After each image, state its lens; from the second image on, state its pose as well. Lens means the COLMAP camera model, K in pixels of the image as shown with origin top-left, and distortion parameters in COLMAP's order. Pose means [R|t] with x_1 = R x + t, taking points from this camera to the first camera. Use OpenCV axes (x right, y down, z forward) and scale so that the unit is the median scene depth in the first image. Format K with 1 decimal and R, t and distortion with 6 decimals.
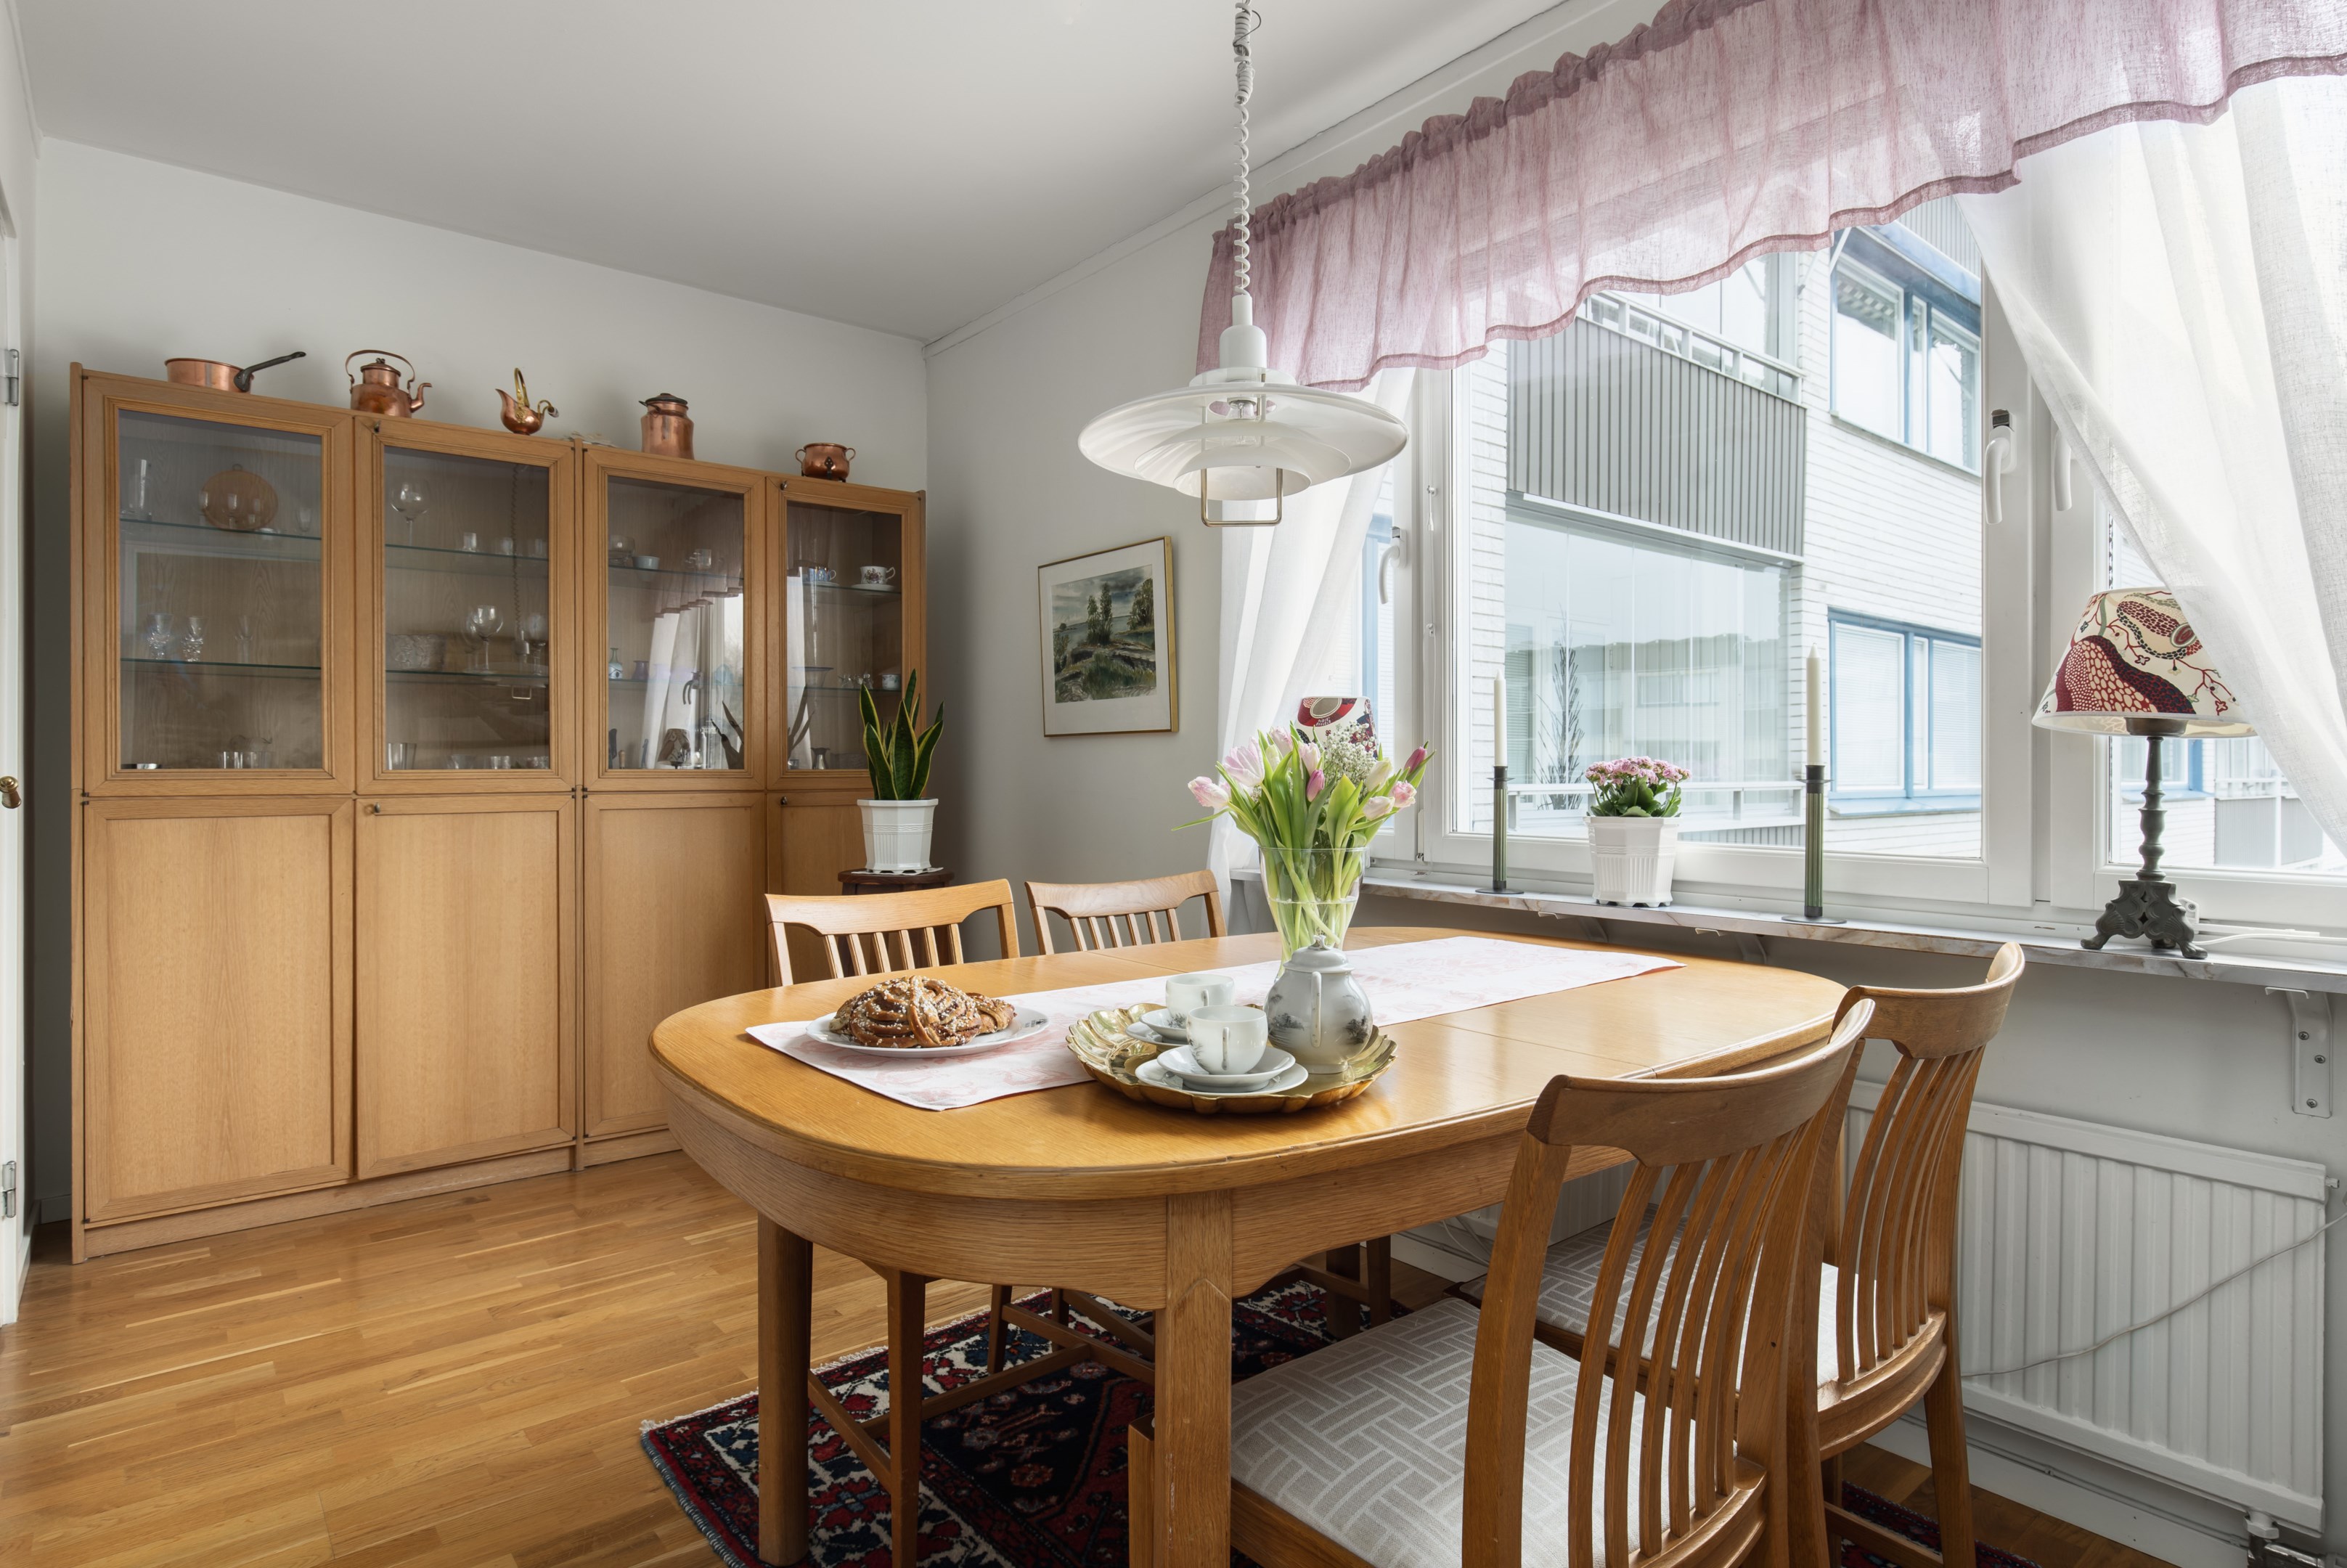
lens RADIAL K [[1262.1, 0, 1178.7], [0, 1262.1, 778.8], [0, 0, 1]] dist [0.002362, 0.000880]
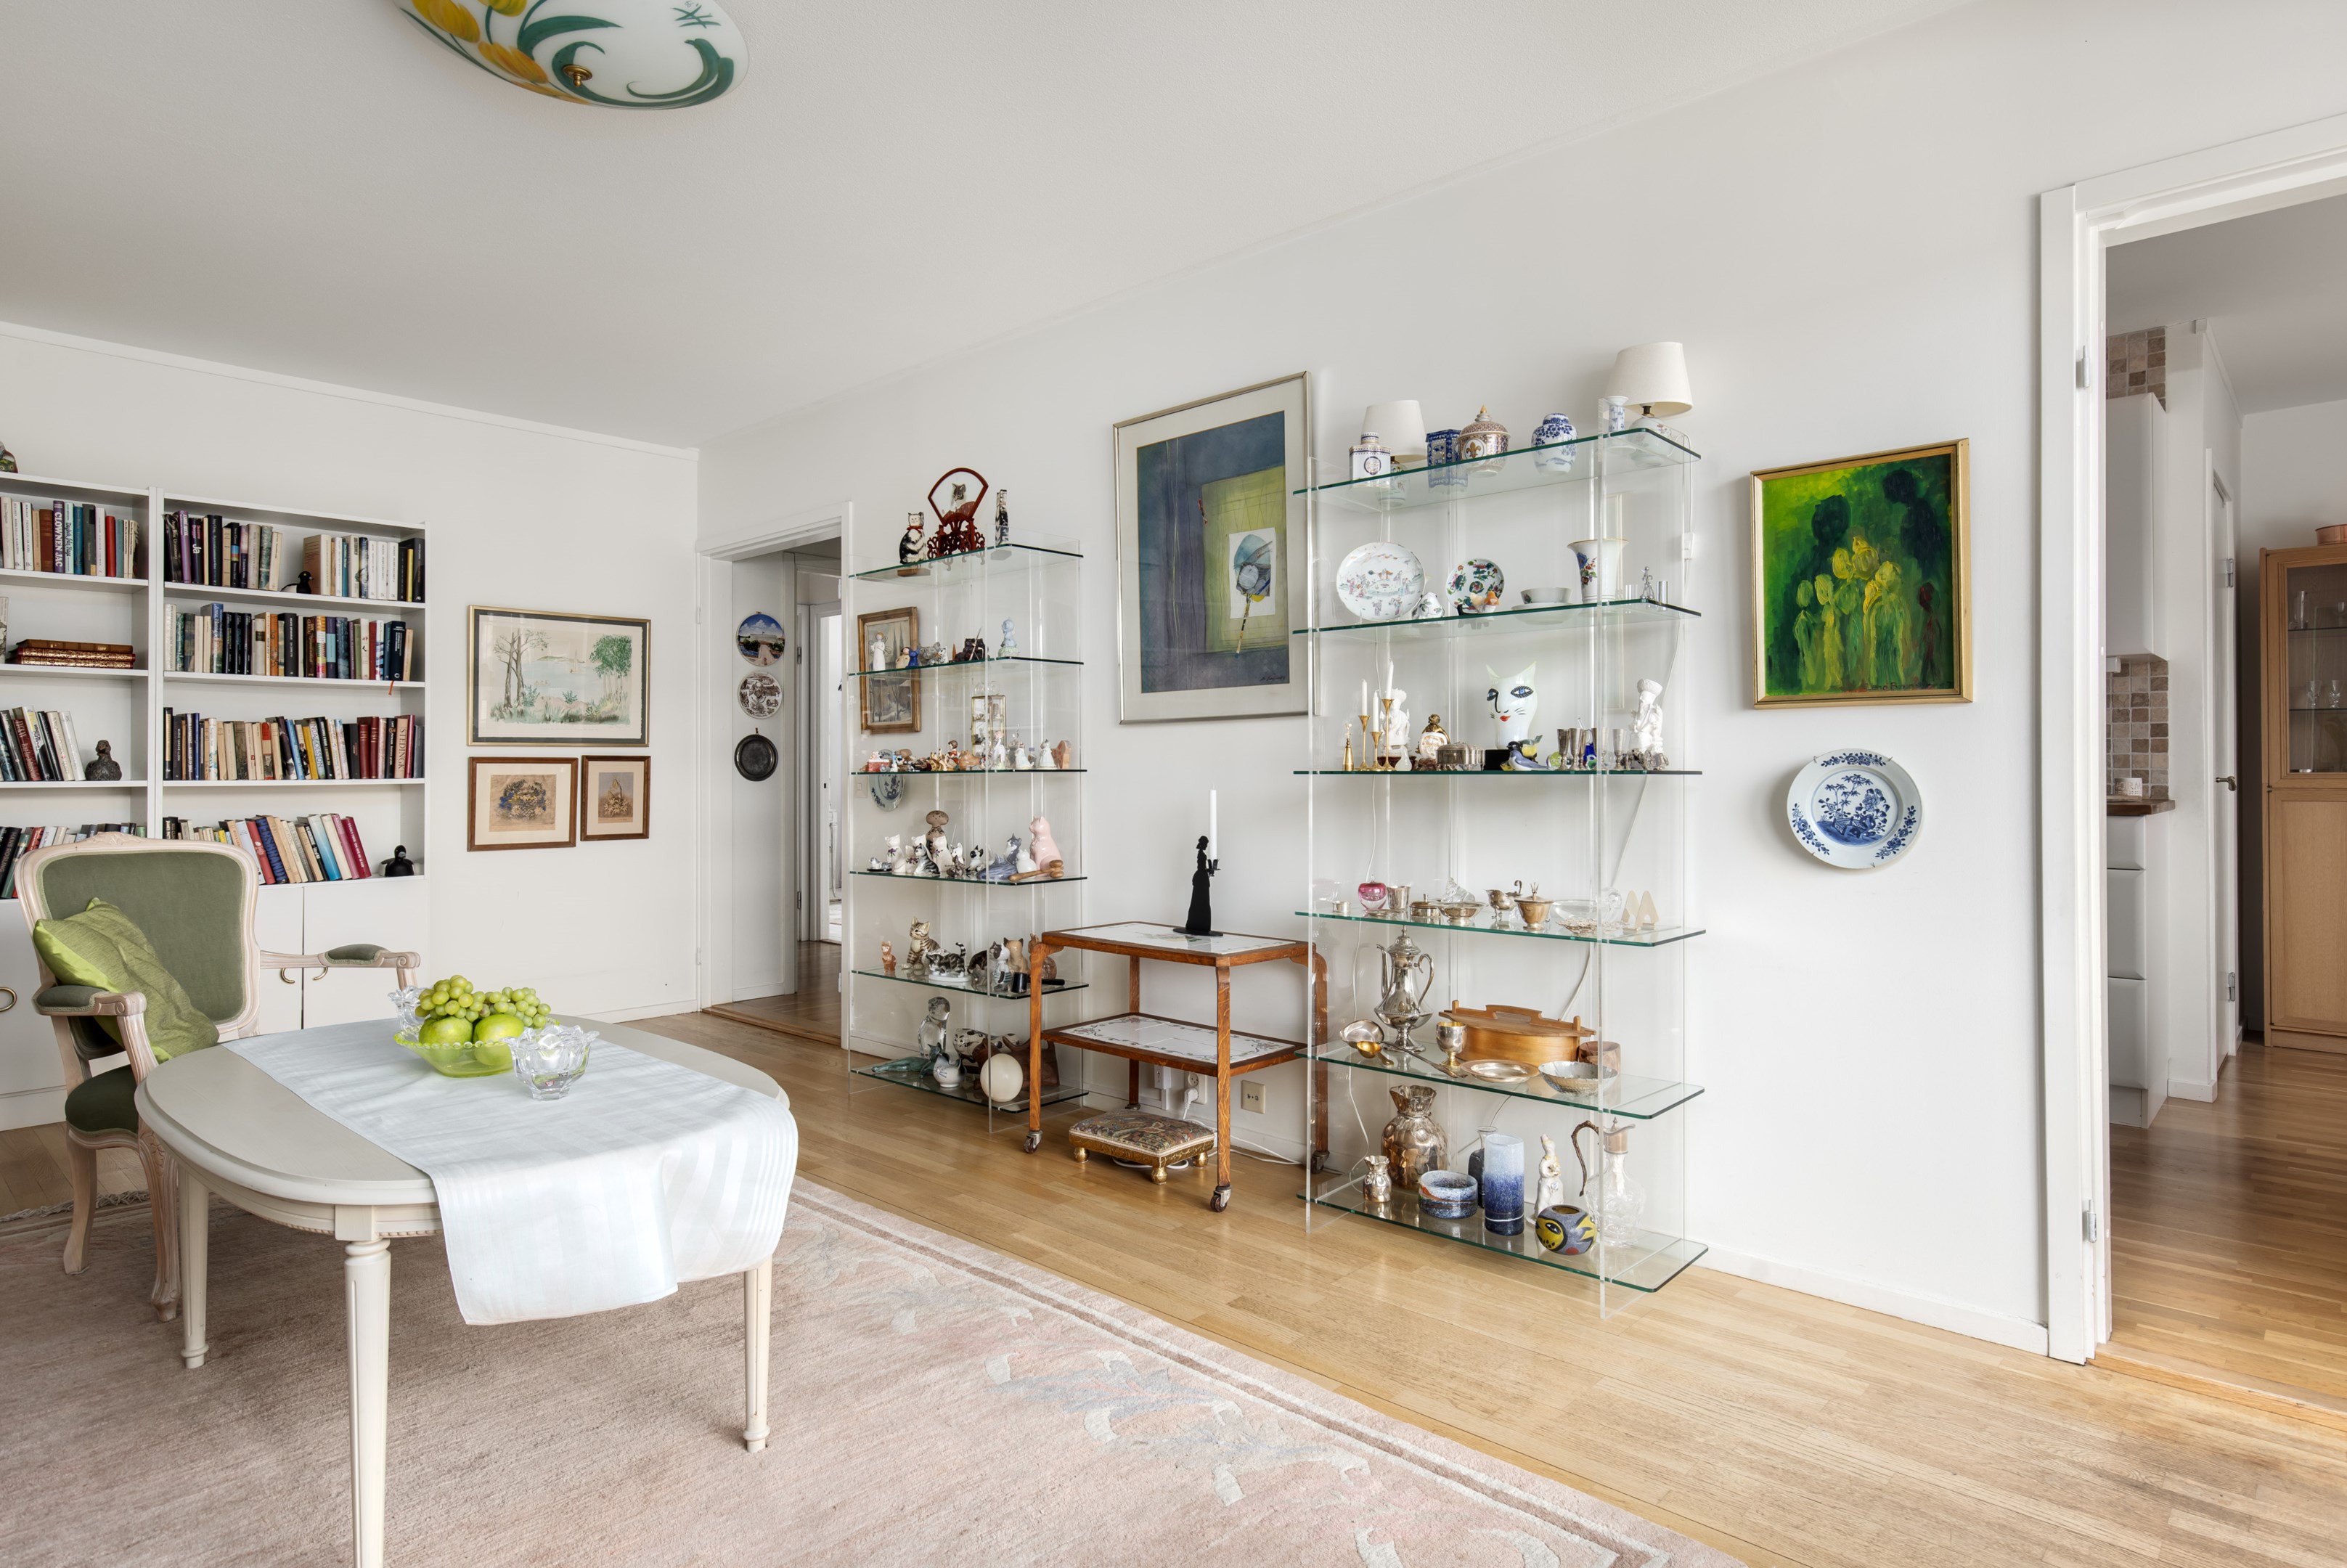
lens RADIAL K [[1262.1, 0, 1178.7], [0, 1262.1, 778.8], [0, 0, 1]] dist [0.002362, 0.000880]
pose [[0.135621, -0.004551, -0.990750, 0.671204], [0.001837, 0.999989, -0.004342, 0.005795], [0.990759, -0.001231, 0.135628, -0.740375]]
